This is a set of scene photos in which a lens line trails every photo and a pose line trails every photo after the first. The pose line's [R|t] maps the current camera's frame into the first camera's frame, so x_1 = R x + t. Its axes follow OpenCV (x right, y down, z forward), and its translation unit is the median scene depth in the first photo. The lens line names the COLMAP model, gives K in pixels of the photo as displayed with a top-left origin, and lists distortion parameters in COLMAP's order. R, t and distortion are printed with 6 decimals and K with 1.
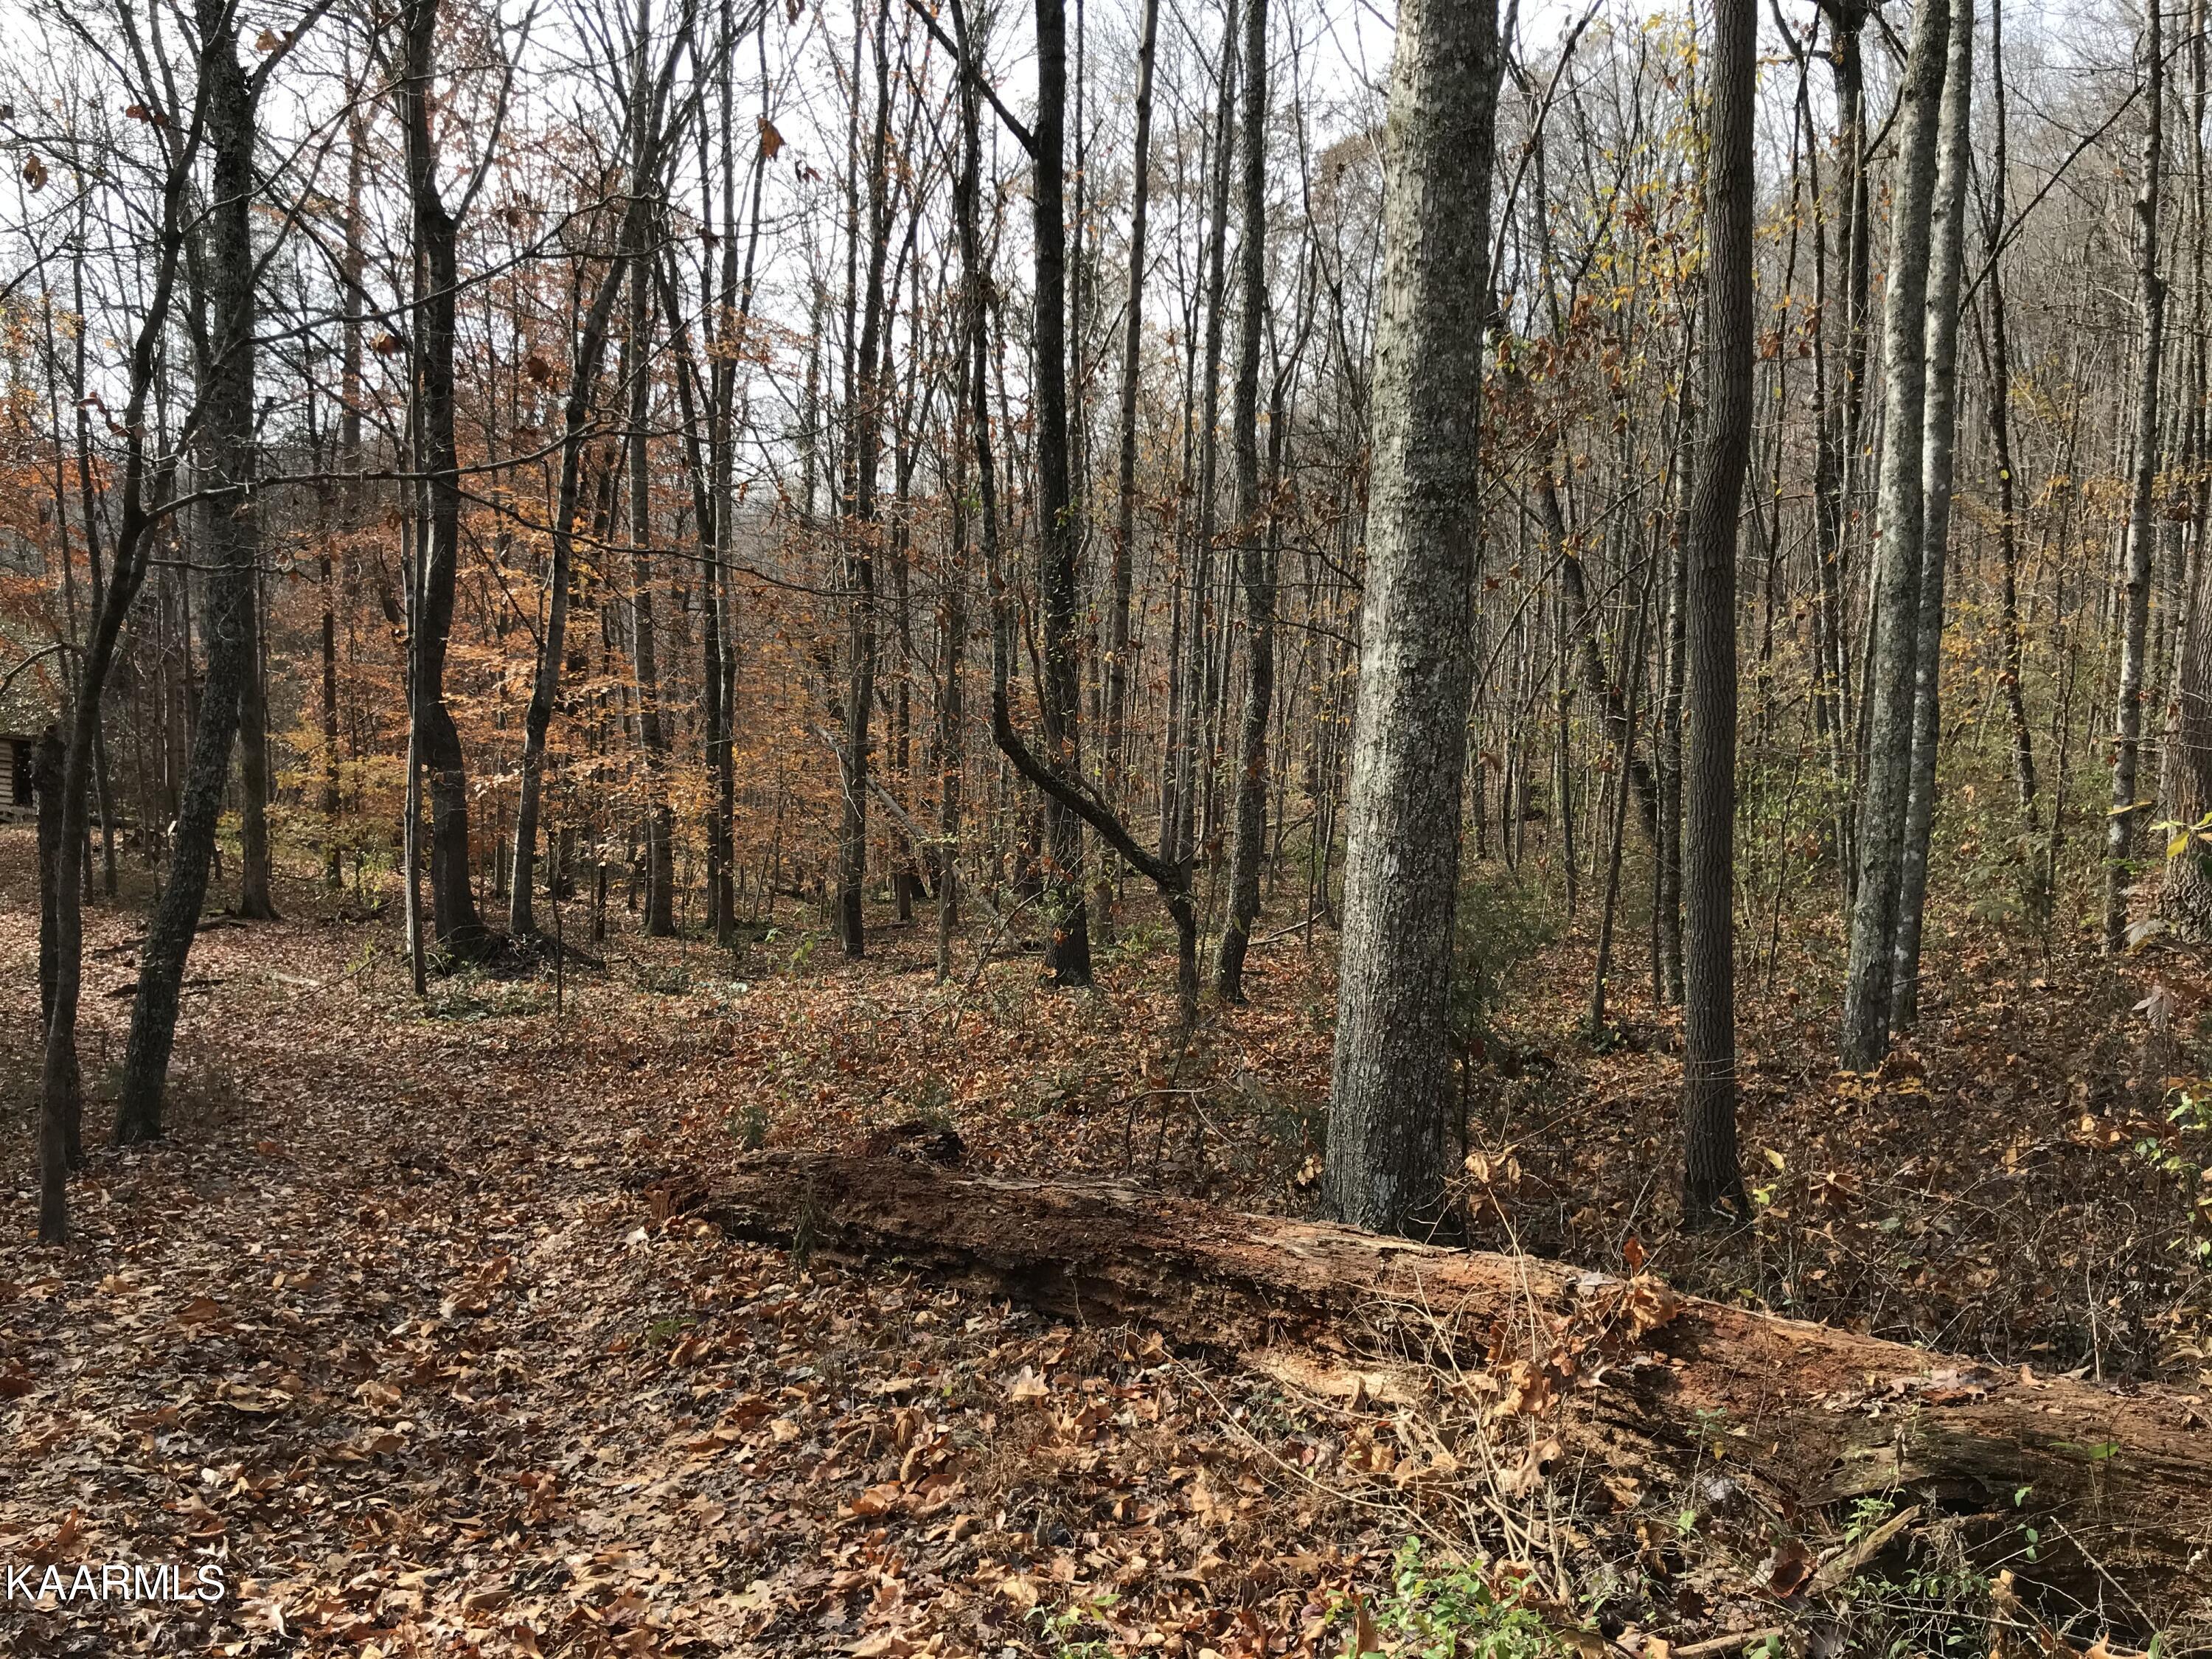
lens RADIAL K [[1810.5, 0, 1122.5], [0, 1810.5, 762.6], [0, 0, 1]] dist [0.042337, 0.001343]
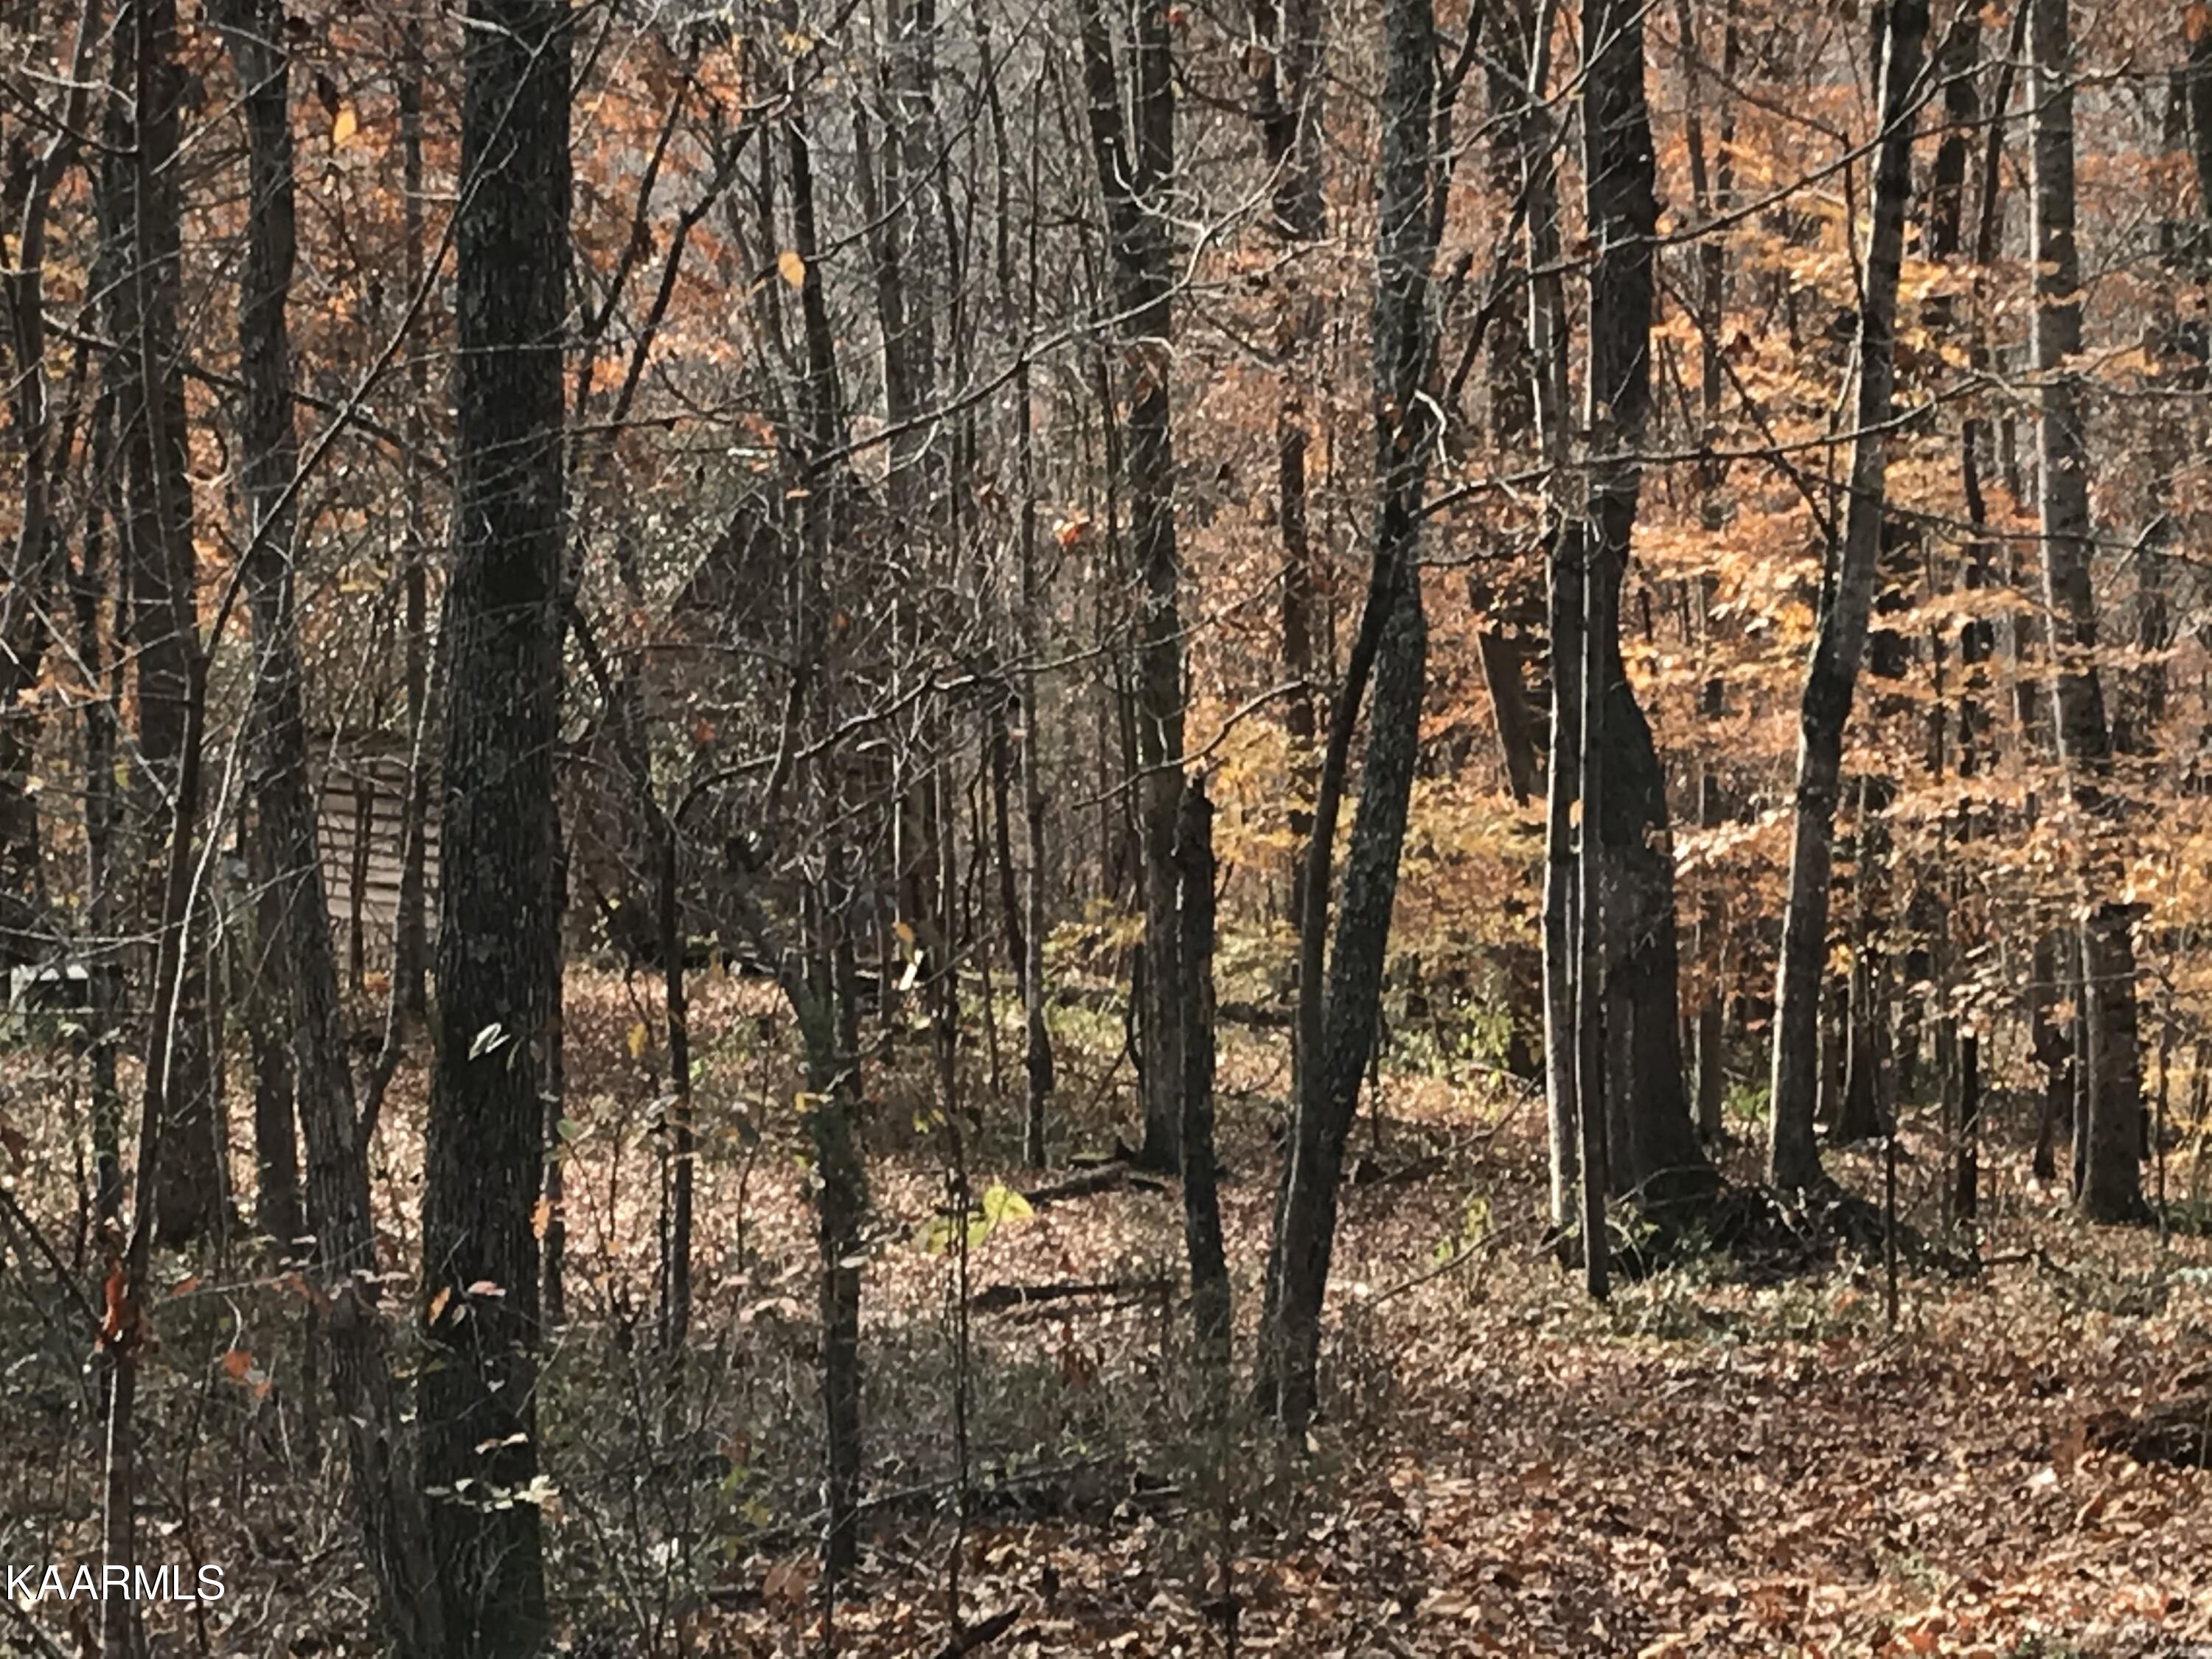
lens RADIAL K [[6492.1, 0, 1110.9], [0, 6492.1, 821.9], [0, 0, 1]] dist [0.203373, 0.000000]
pose [[0.918474, -0.000879, -0.395481, 0.119818], [0.004160, 0.999964, 0.007439, -0.006033], [0.395460, -0.008478, 0.918444, -0.435923]]
